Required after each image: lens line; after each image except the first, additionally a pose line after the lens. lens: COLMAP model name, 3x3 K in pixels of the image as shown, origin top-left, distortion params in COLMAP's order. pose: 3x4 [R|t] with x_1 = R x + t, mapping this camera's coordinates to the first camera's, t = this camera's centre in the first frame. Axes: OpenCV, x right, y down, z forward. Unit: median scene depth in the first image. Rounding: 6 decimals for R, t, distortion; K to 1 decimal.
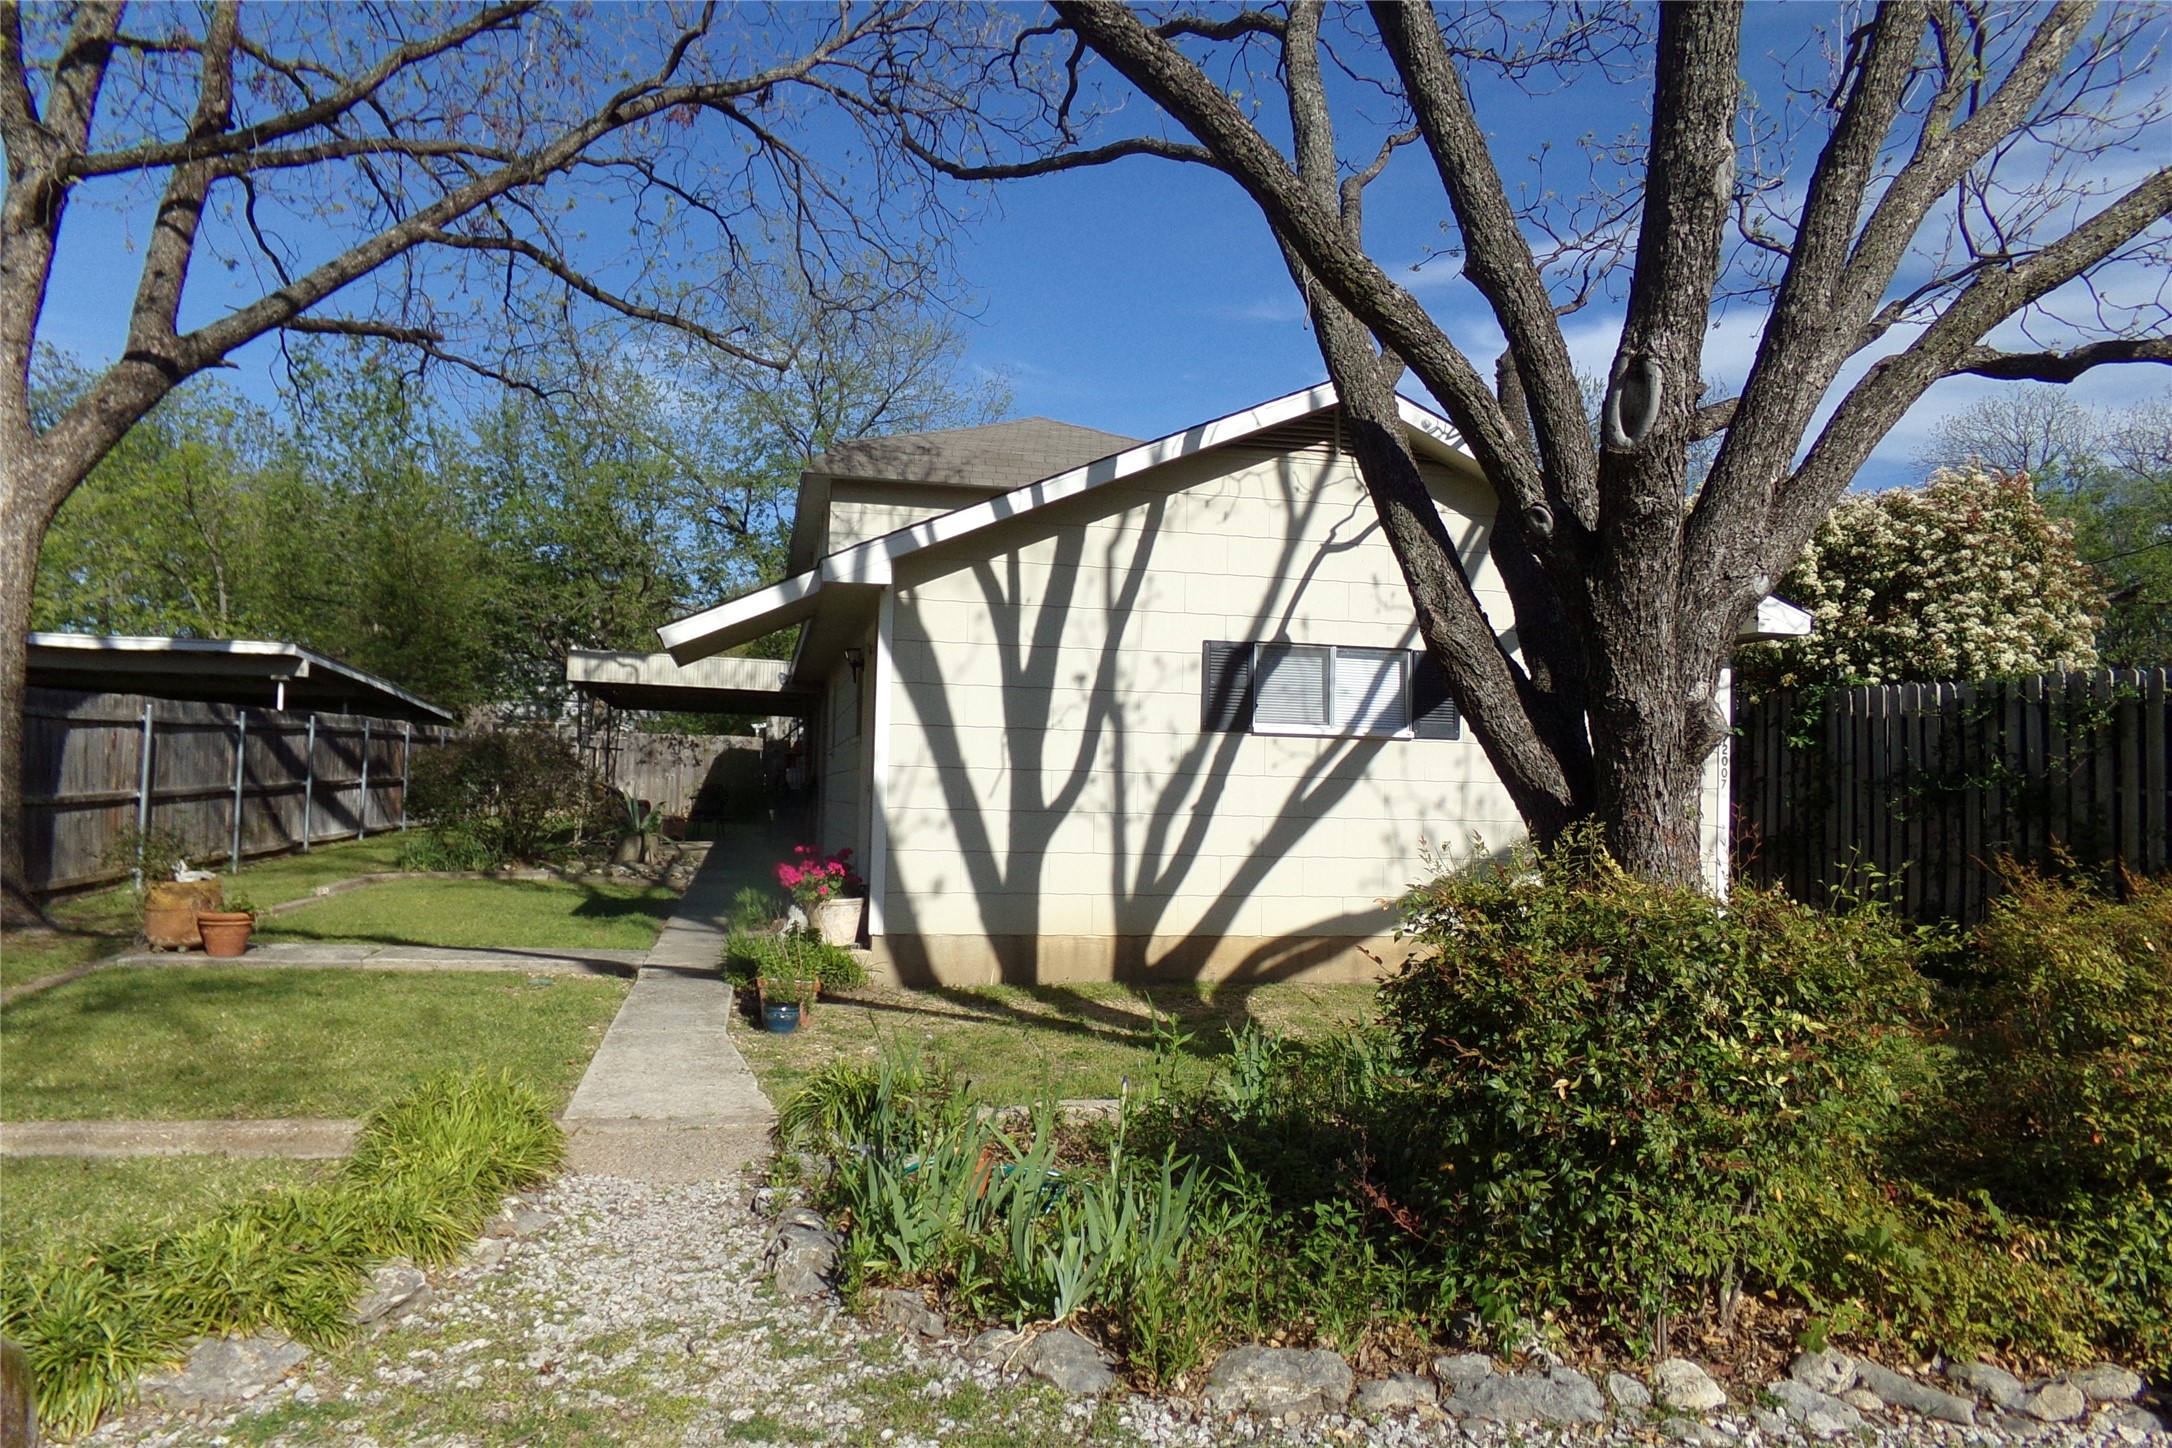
lens RADIAL K [[1480.6, 0, 1080.3], [0, 1480.6, 730.0], [0, 0, 1]] dist [-0.044178, 0.042352]
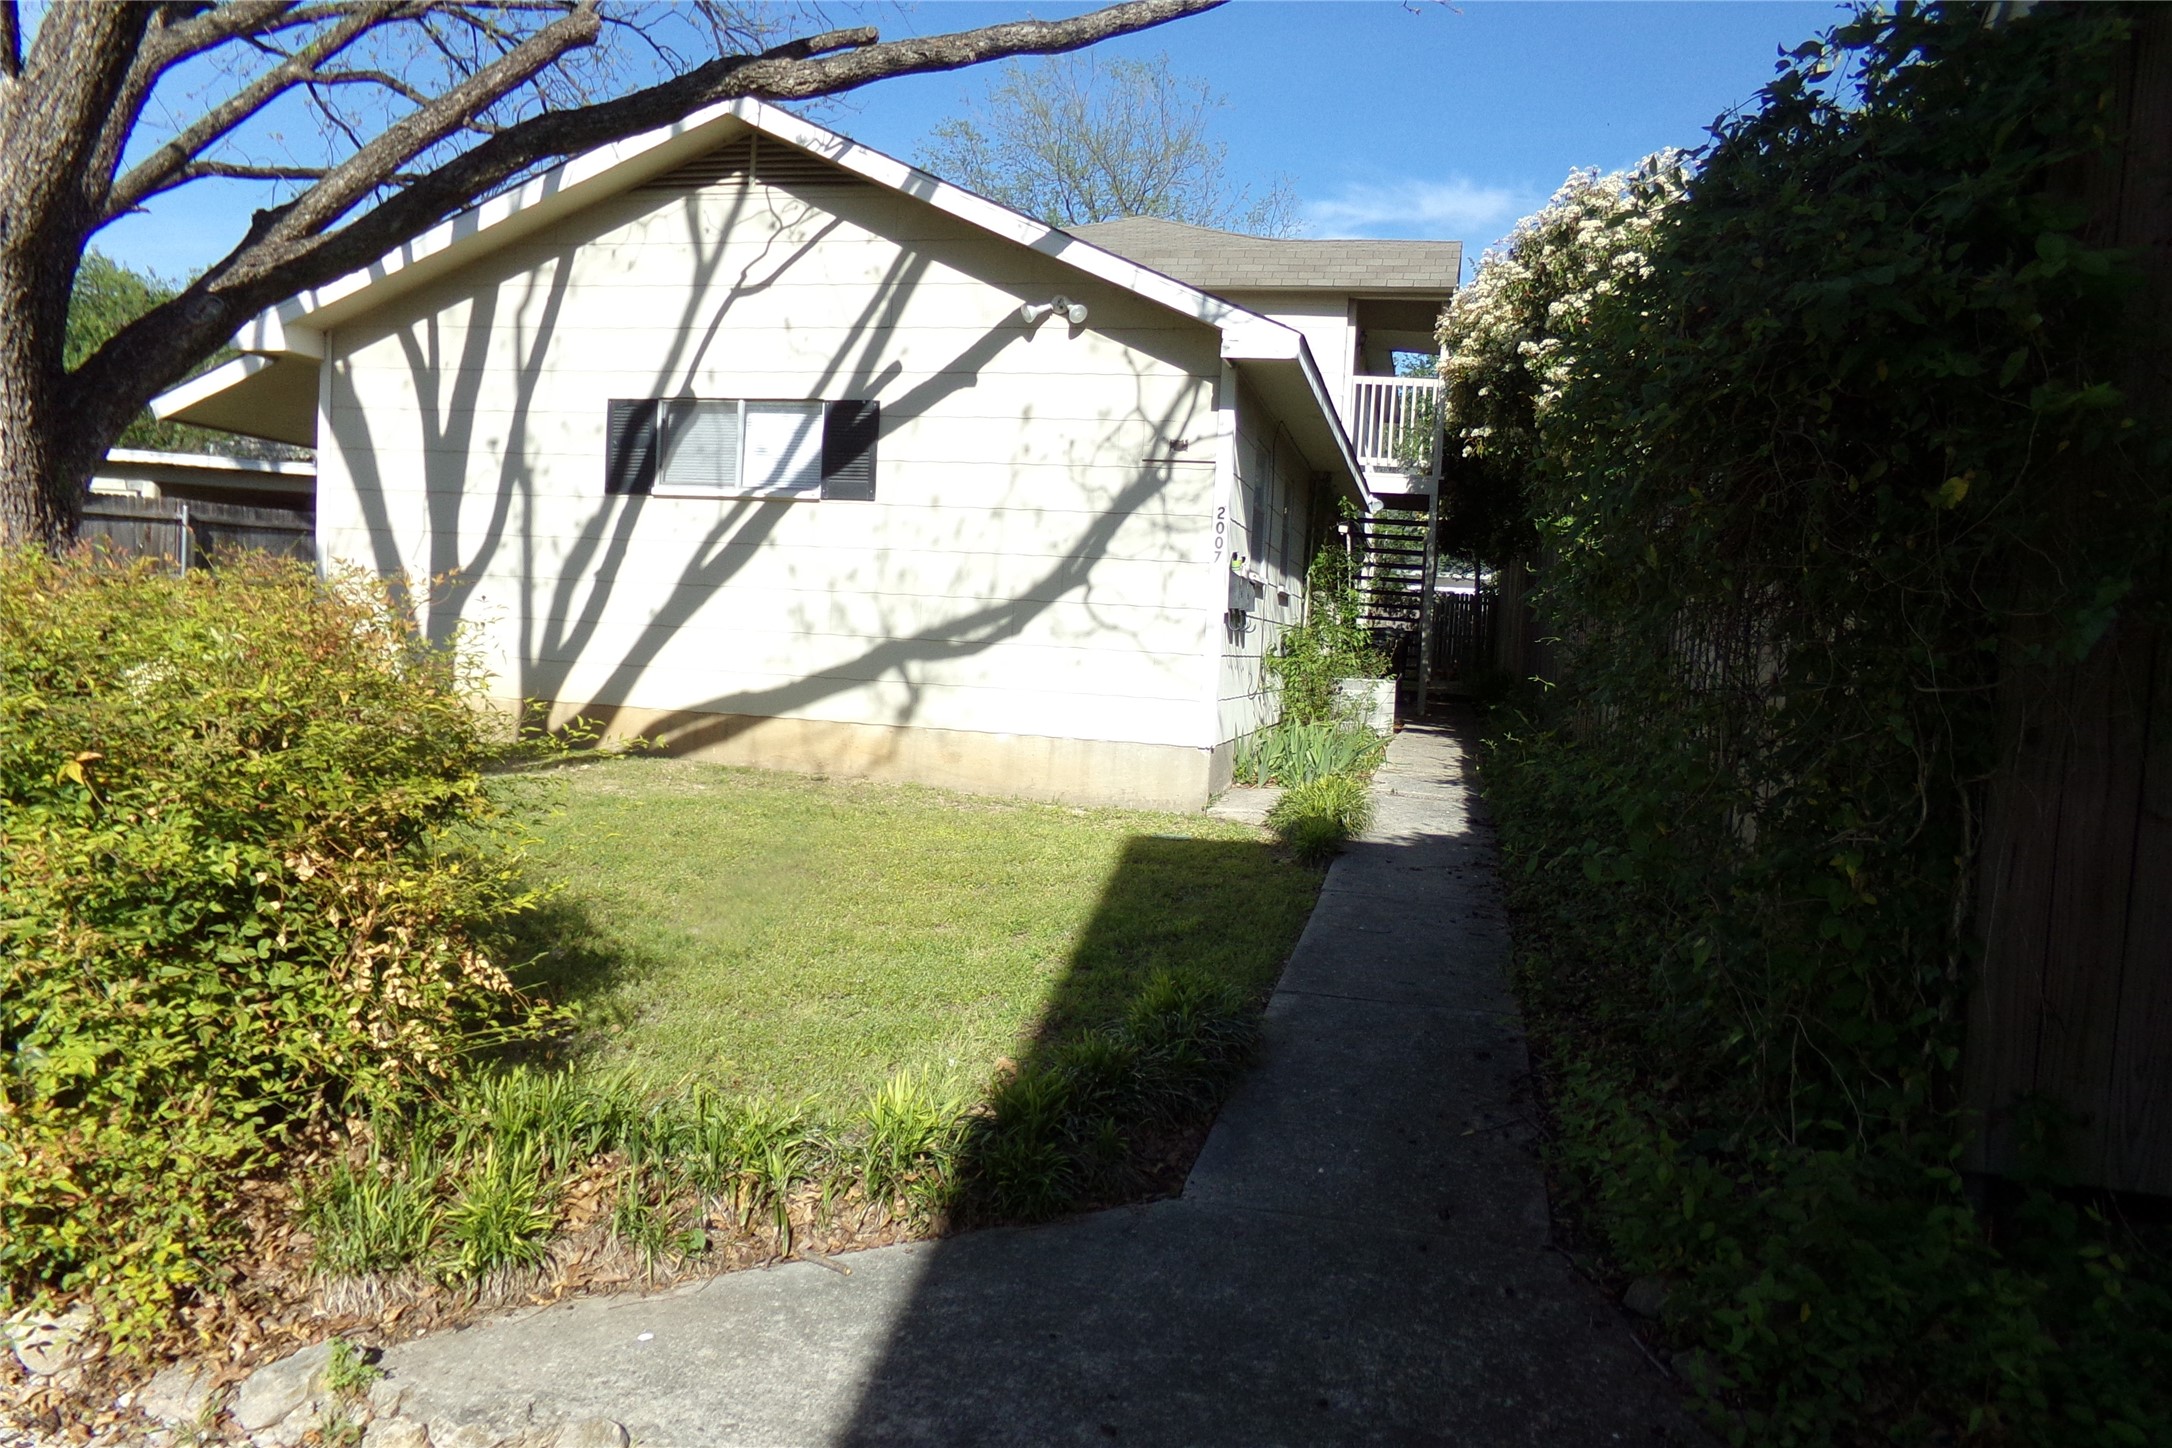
lens RADIAL K [[1480.6, 0, 1088.8], [0, 1480.6, 724.3], [0, 0, 1]] dist [-0.044178, 0.042352]
pose [[0.911307, 0.048333, -0.408880, 0.761413], [-0.009481, 0.995286, 0.096518, 0.053722], [0.411618, -0.084081, 0.907470, 0.245196]]
